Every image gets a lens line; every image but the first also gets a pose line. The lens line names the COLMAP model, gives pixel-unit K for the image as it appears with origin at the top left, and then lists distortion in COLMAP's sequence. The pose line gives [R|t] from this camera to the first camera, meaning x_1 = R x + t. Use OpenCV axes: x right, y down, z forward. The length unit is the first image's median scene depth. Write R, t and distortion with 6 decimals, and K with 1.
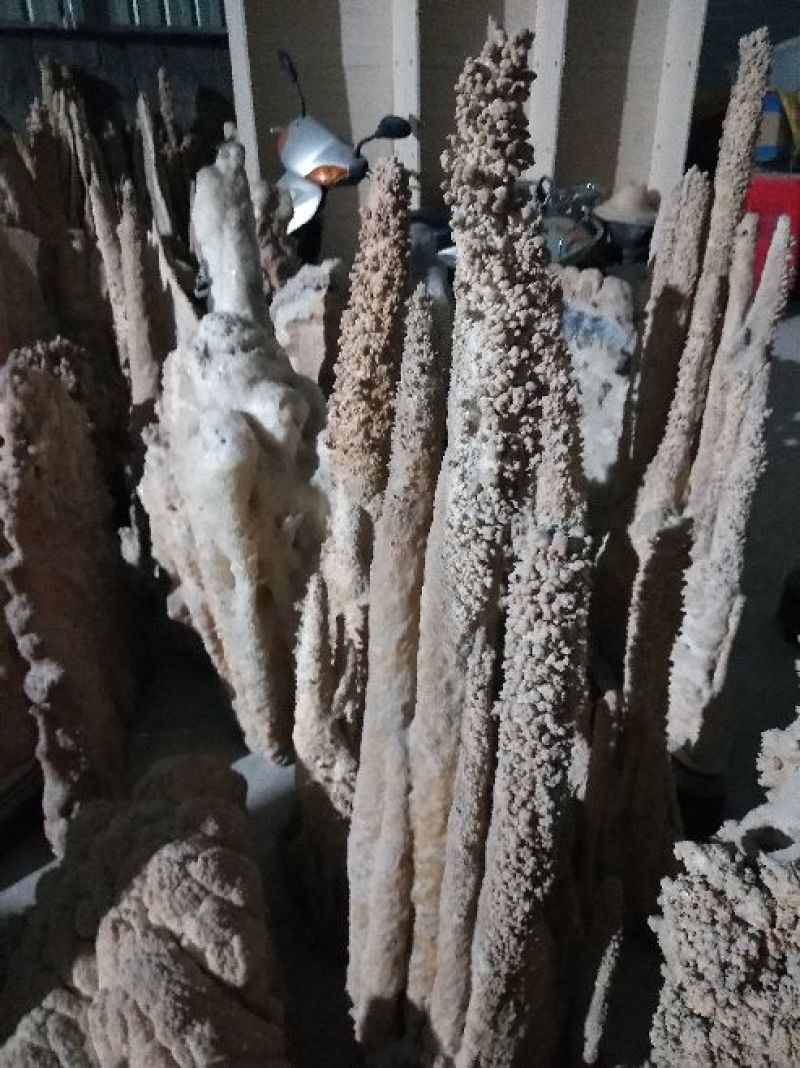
lens RADIAL K [[797.6, 0, 400.0], [0, 797.6, 534.0], [0, 0, 1]] dist [0.081801, -0.141962]
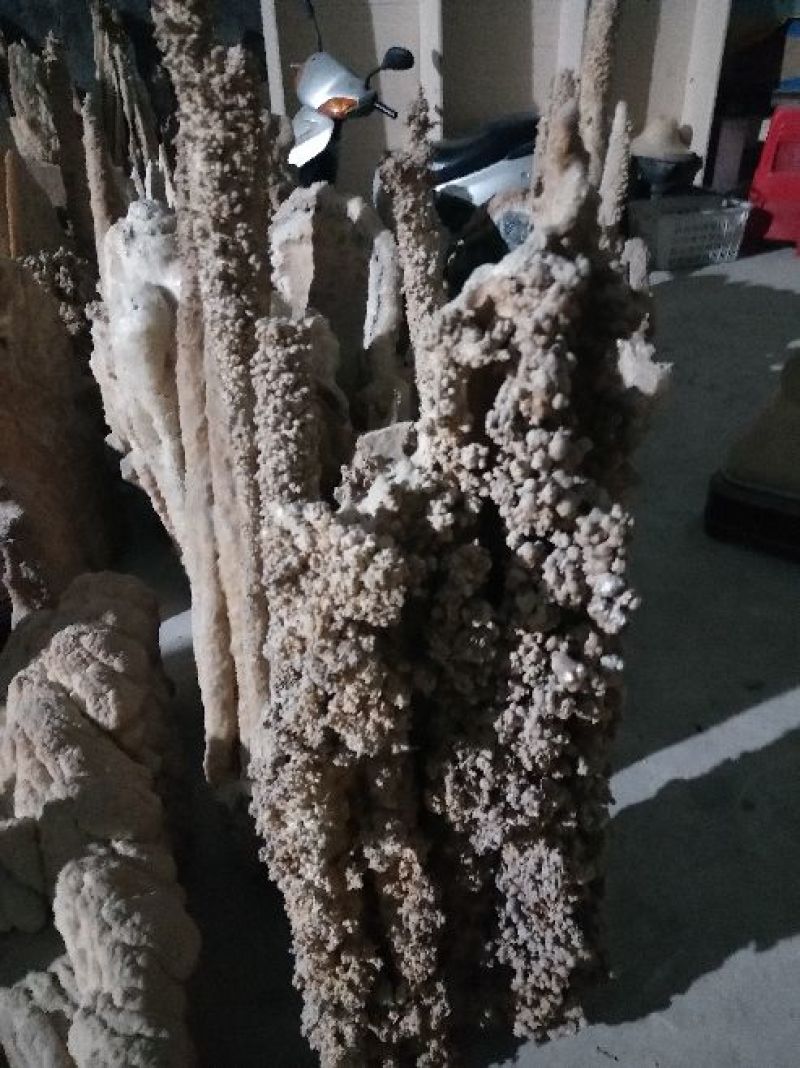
lens RADIAL K [[785.2, 0, 399.2], [0, 785.2, 531.1], [0, 0, 1]] dist [0.080046, -0.119661]
pose [[0.995803, 0.031261, -0.086018, 0.325331], [-0.026818, 0.998270, 0.052325, 0.166685], [0.087505, -0.049798, 0.994919, -0.167454]]
